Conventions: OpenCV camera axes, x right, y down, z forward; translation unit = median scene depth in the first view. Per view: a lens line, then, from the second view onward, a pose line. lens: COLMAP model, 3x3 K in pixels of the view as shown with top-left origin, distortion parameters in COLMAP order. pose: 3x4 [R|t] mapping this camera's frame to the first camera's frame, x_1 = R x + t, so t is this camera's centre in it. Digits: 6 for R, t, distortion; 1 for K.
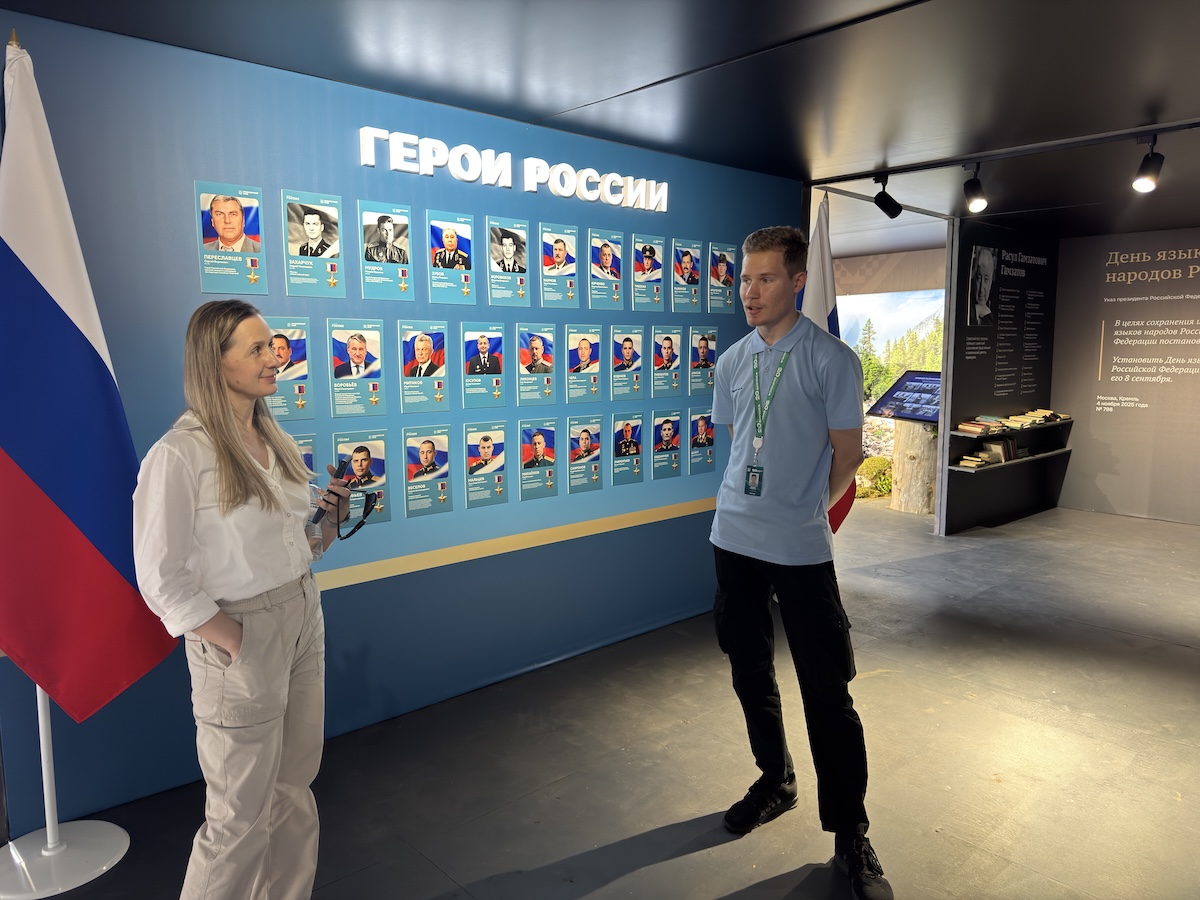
lens RADIAL K [[890.9, 0, 603.1], [0, 890.9, 457.5], [0, 0, 1]] dist [0.086187, -0.068515]
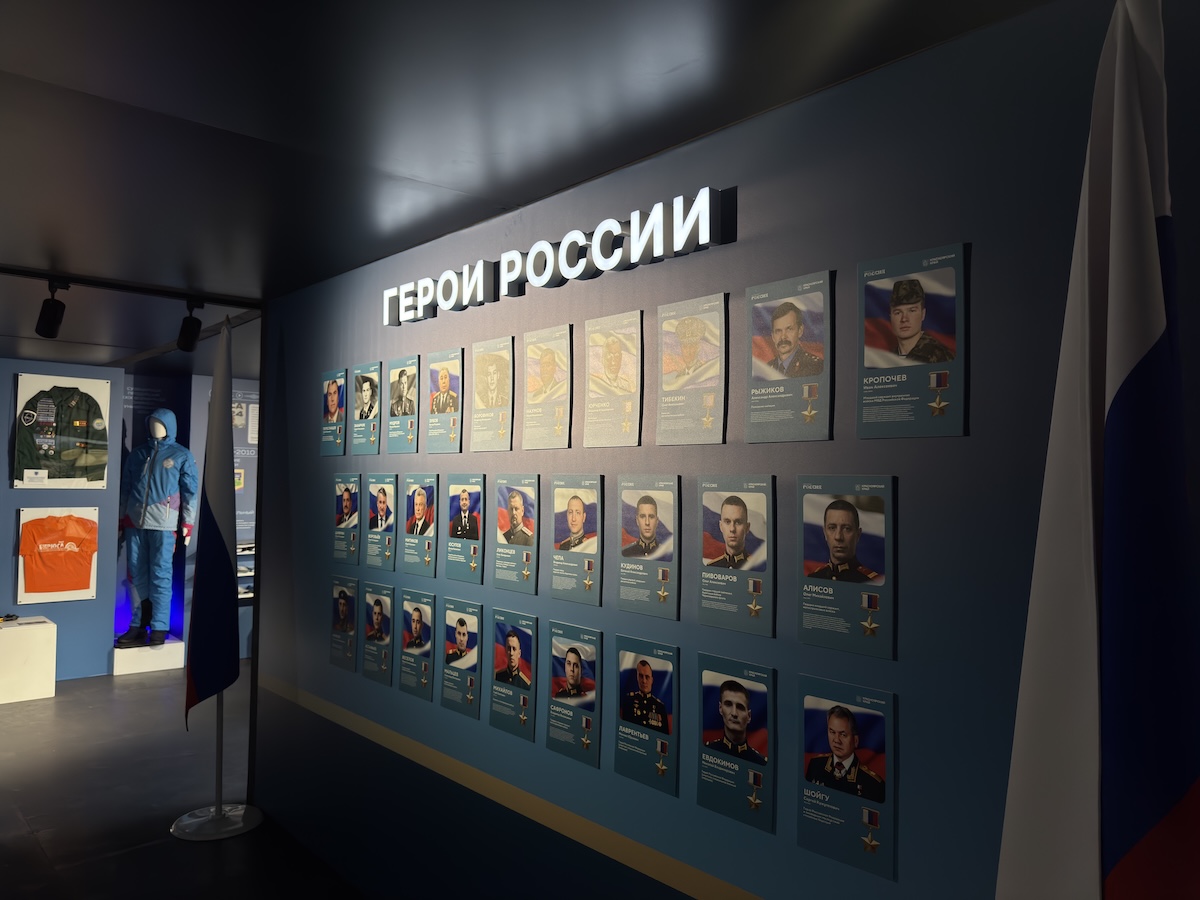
lens RADIAL K [[890.9, 0, 602.8], [0, 890.9, 454.2], [0, 0, 1]] dist [0.086187, -0.068515]
pose [[-0.060817, -0.051765, -0.996806, 0.529168], [-0.161236, 0.986048, -0.041369, -0.125714], [0.985040, 0.158205, -0.068315, 0.950971]]
